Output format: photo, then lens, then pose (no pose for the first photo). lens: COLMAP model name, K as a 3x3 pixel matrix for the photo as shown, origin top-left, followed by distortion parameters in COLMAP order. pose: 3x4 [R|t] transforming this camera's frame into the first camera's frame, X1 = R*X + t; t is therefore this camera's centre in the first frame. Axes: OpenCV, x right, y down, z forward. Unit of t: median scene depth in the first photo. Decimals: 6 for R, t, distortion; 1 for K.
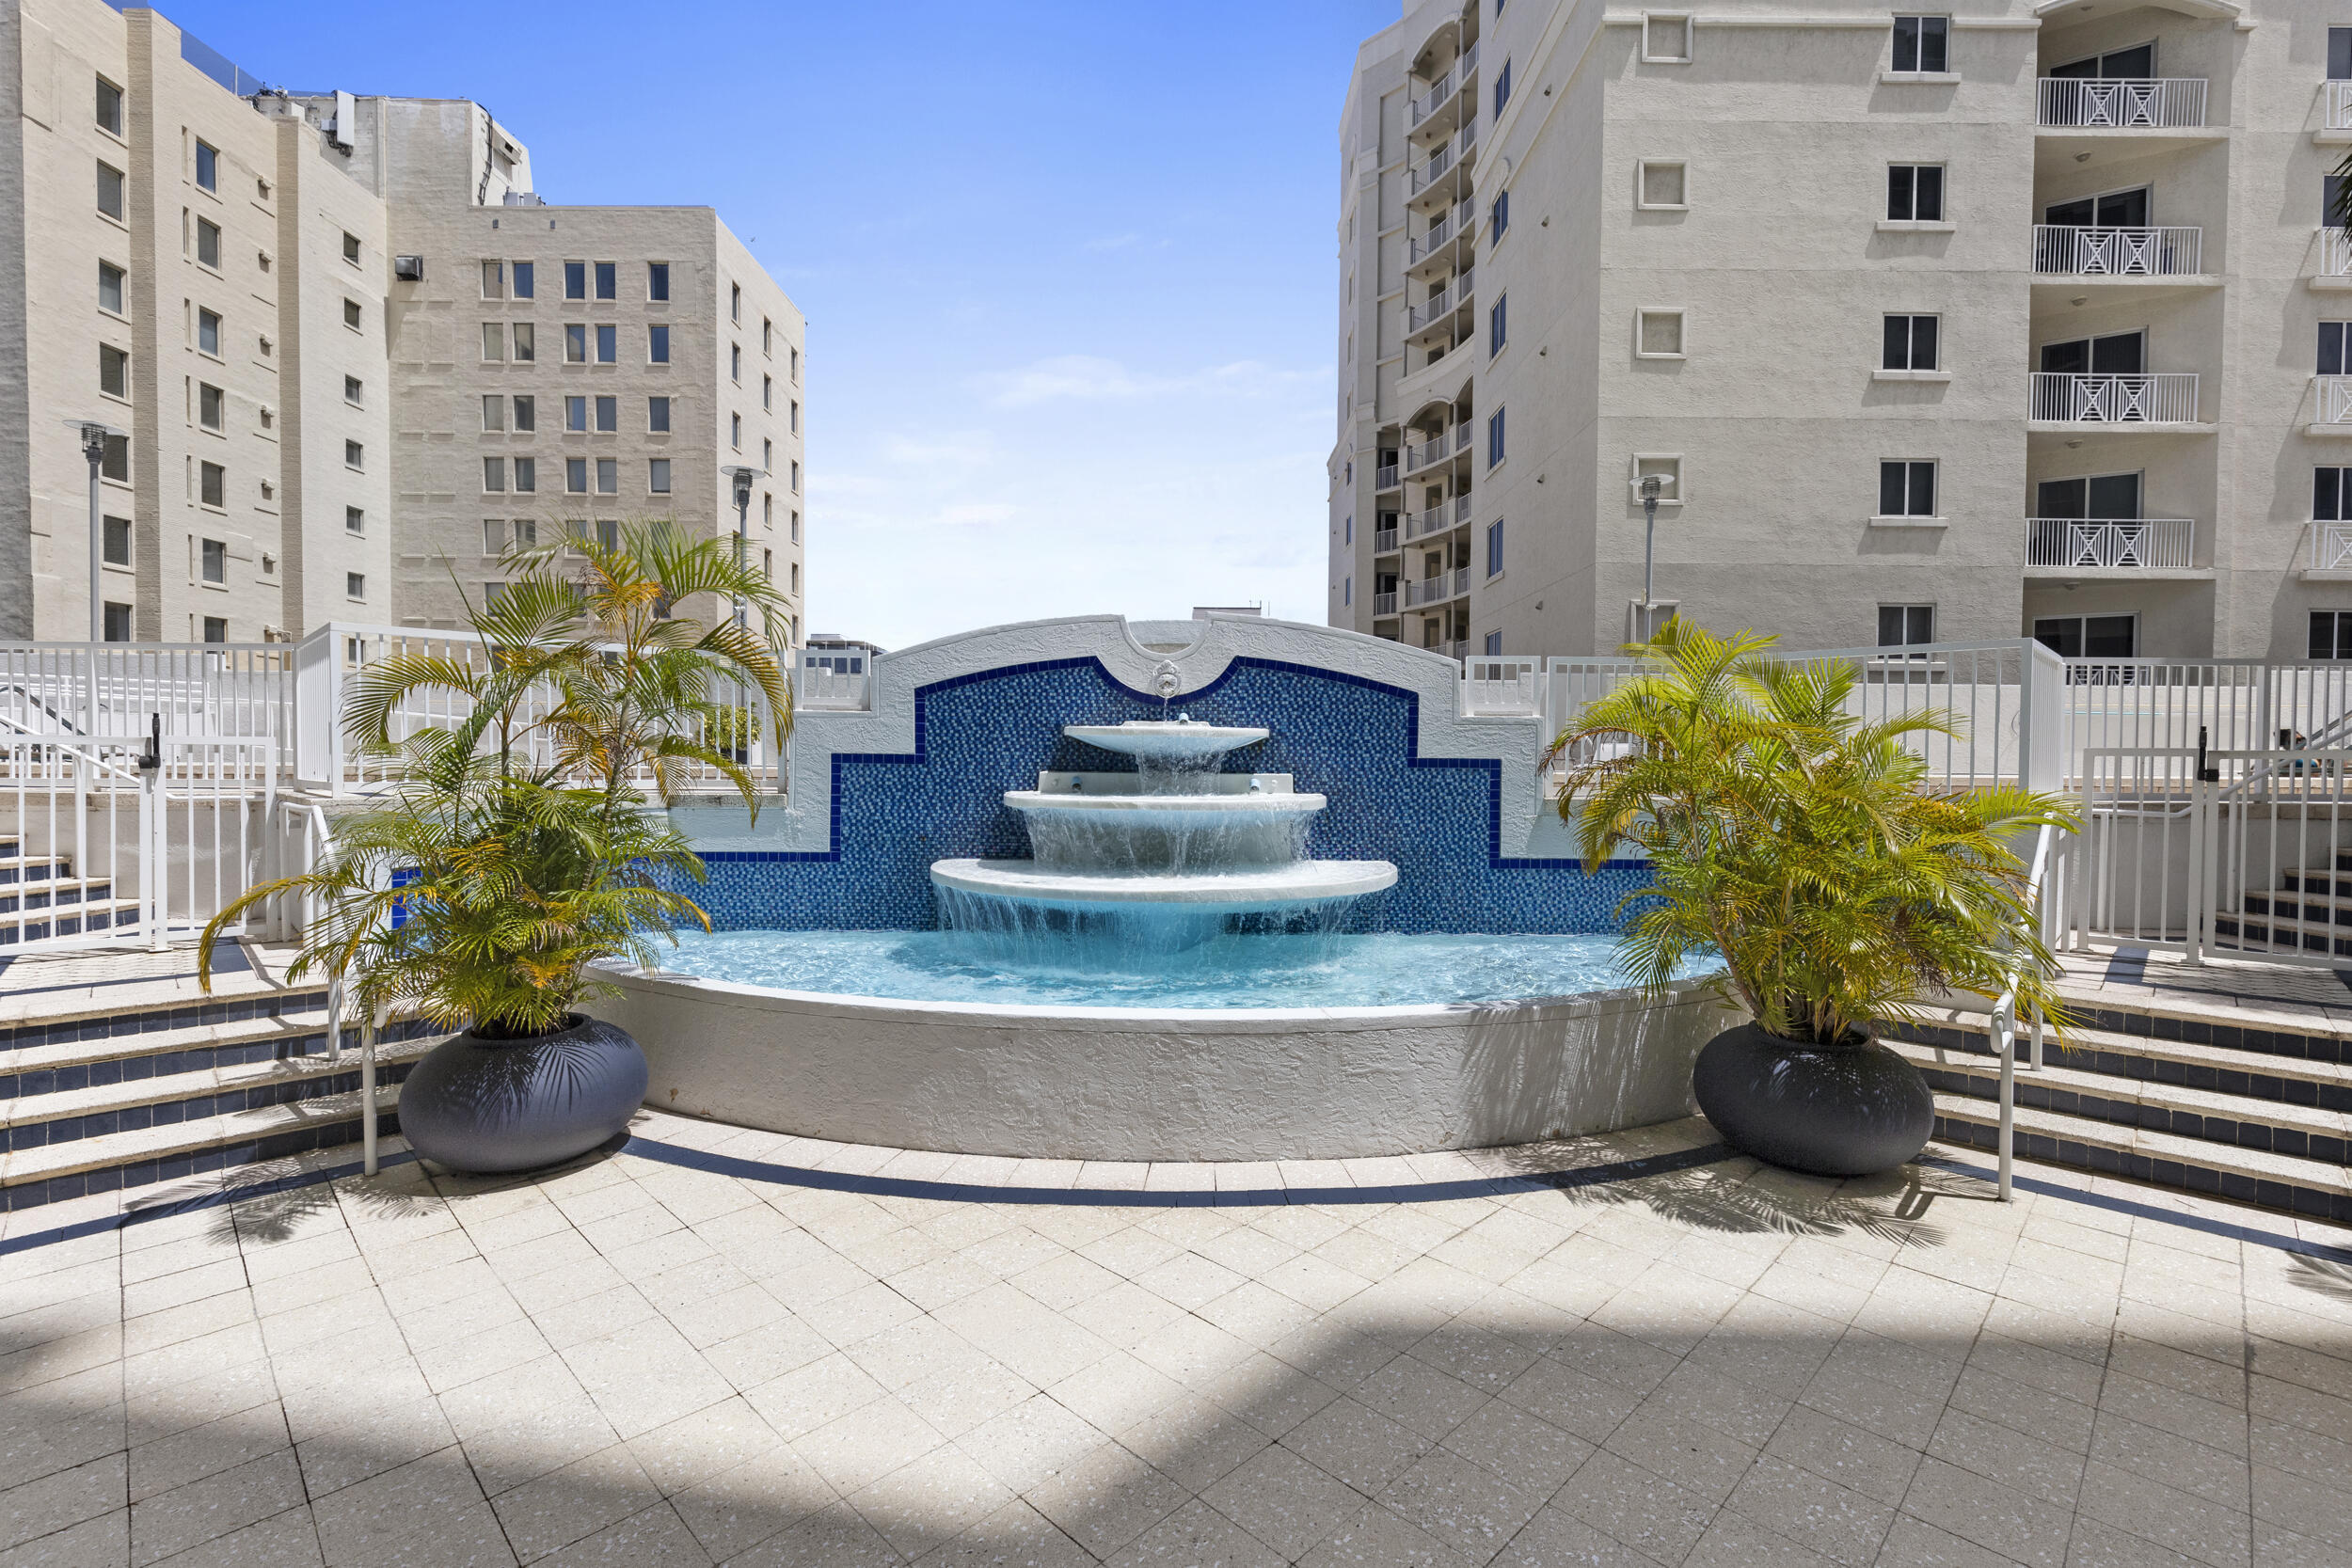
lens RADIAL K [[1039.0, 0, 1172.4], [0, 1039.0, 783.4], [0, 0, 1]] dist [0.003918, -0.000867]
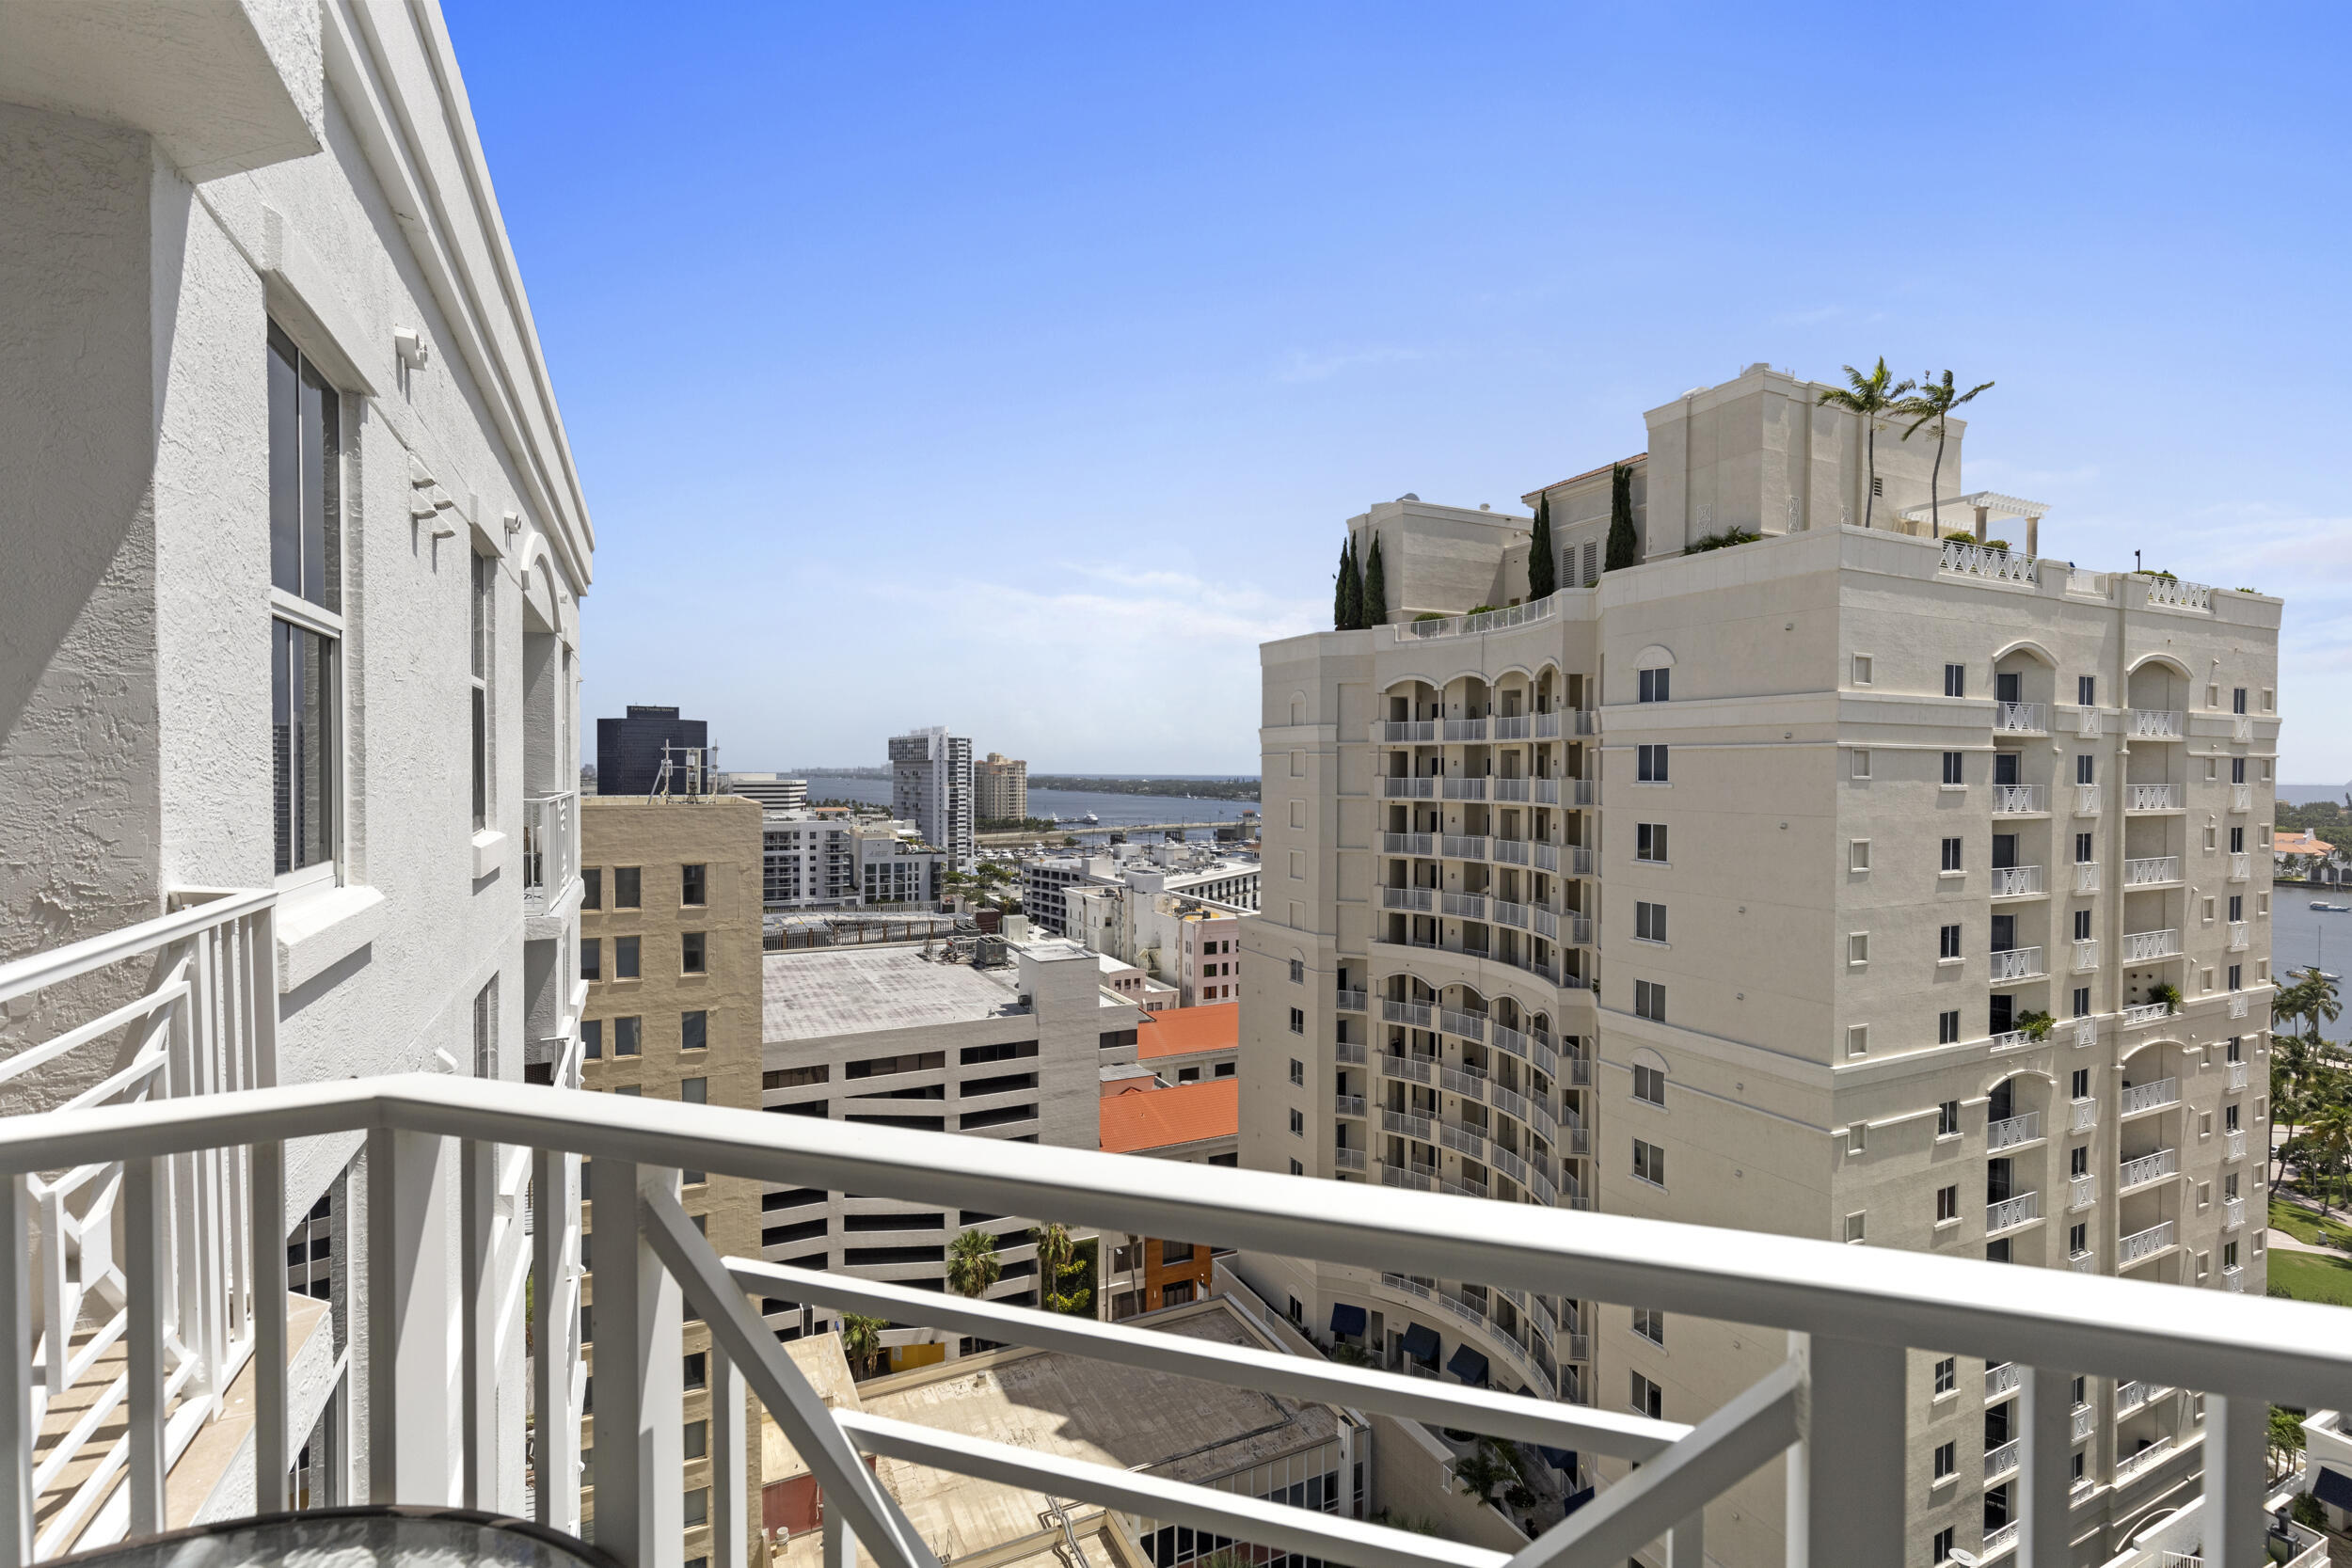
lens RADIAL K [[1039.0, 0, 1172.4], [0, 1039.0, 783.4], [0, 0, 1]] dist [0.003918, -0.000867]
pose [[0.900505, -0.009414, 0.434743, -0.511263], [0.013958, 0.999876, -0.007260, -0.558208], [-0.434621, 0.012606, 0.900525, 0.005336]]
